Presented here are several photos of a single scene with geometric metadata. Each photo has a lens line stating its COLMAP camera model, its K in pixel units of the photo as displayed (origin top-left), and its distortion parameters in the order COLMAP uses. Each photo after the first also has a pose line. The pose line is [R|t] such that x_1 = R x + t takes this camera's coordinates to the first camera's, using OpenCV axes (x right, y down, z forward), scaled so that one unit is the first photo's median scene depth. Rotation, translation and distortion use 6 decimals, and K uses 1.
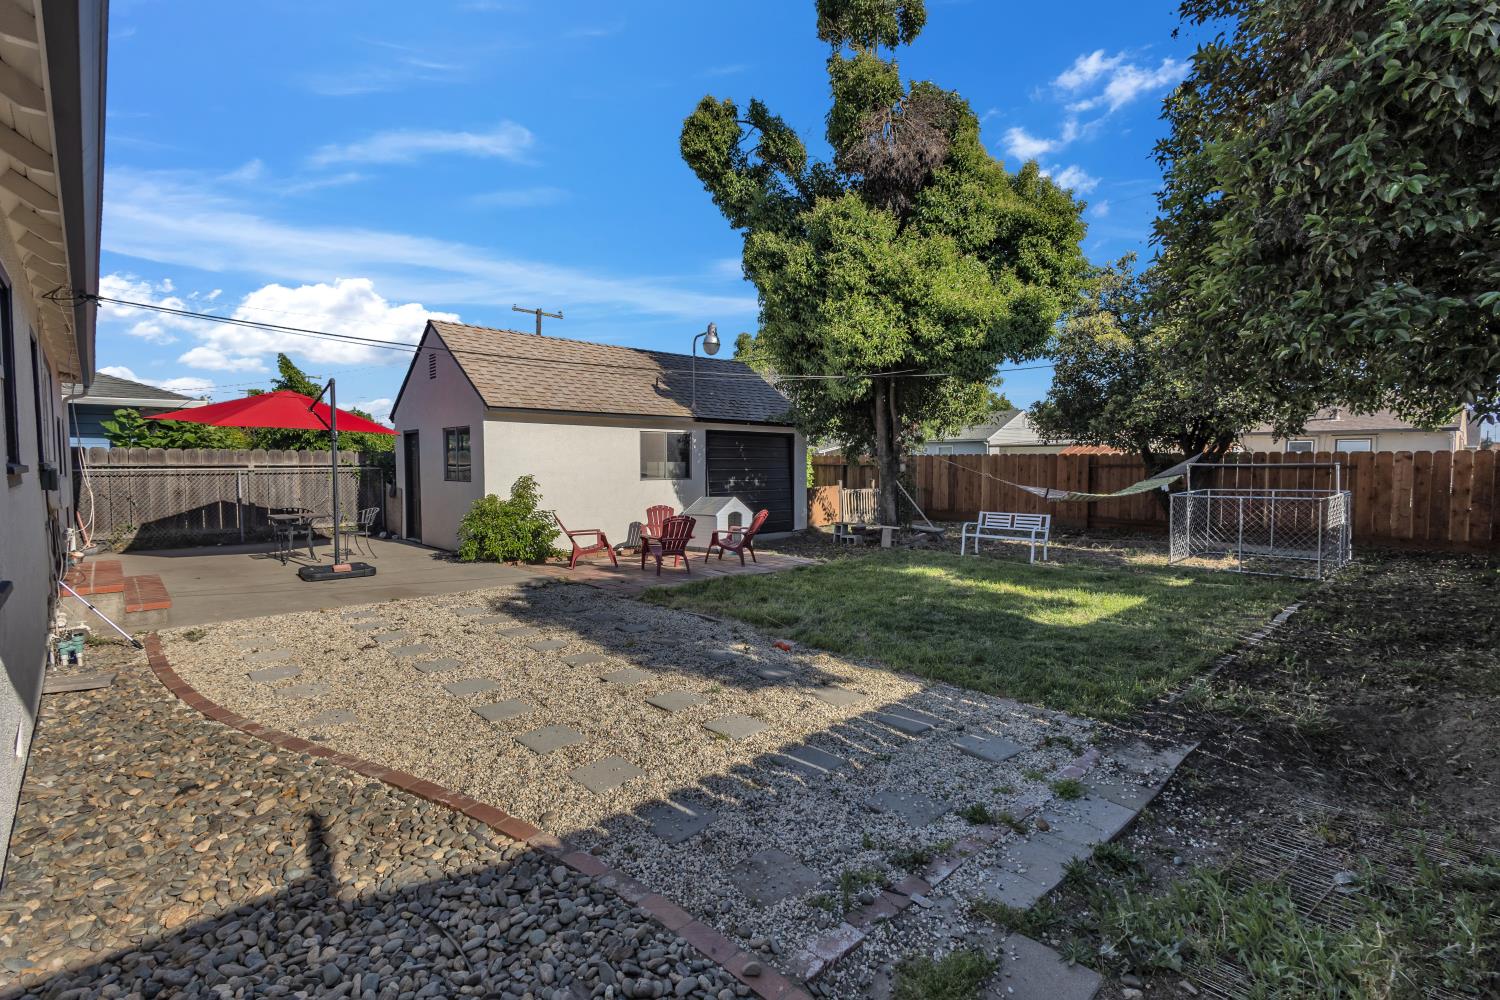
lens RADIAL K [[720.2, 0, 750.4], [0, 720.2, 482.4], [0, 0, 1]] dist [0.001668, 0.000392]
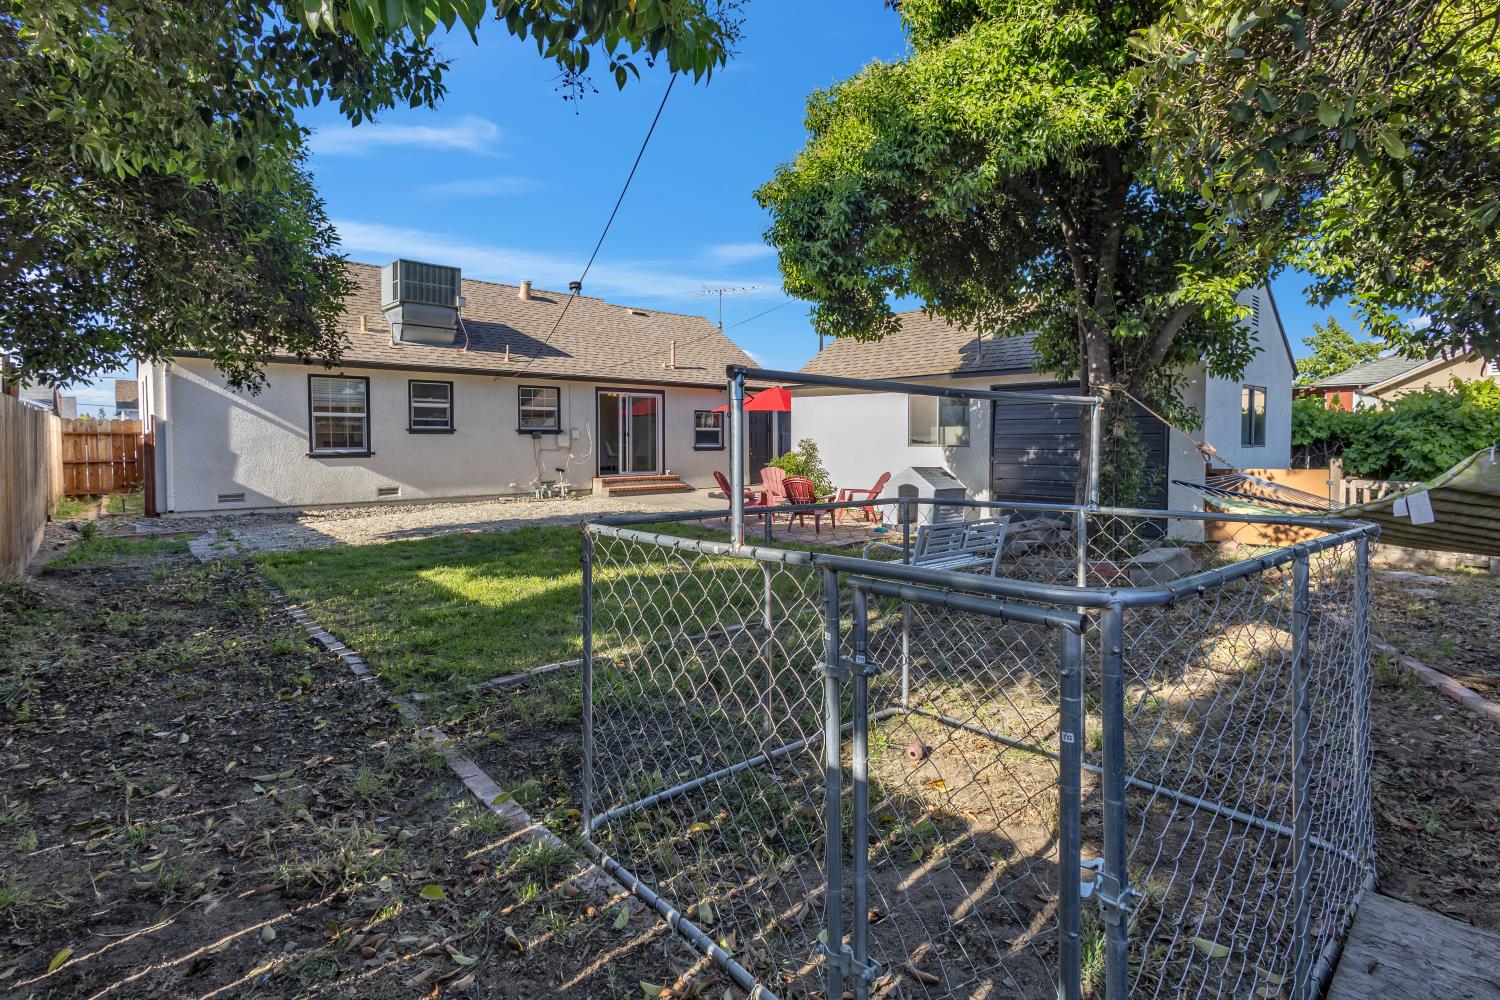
lens RADIAL K [[710.0, 0, 745.4], [0, 710.0, 460.3], [0, 0, 1]] dist [0.006365, -0.000115]
pose [[-0.030447, 0.030831, -0.999061, 0.824046], [-0.029575, 0.999059, 0.031733, -0.009116], [0.999099, 0.030513, -0.029507, 0.817076]]
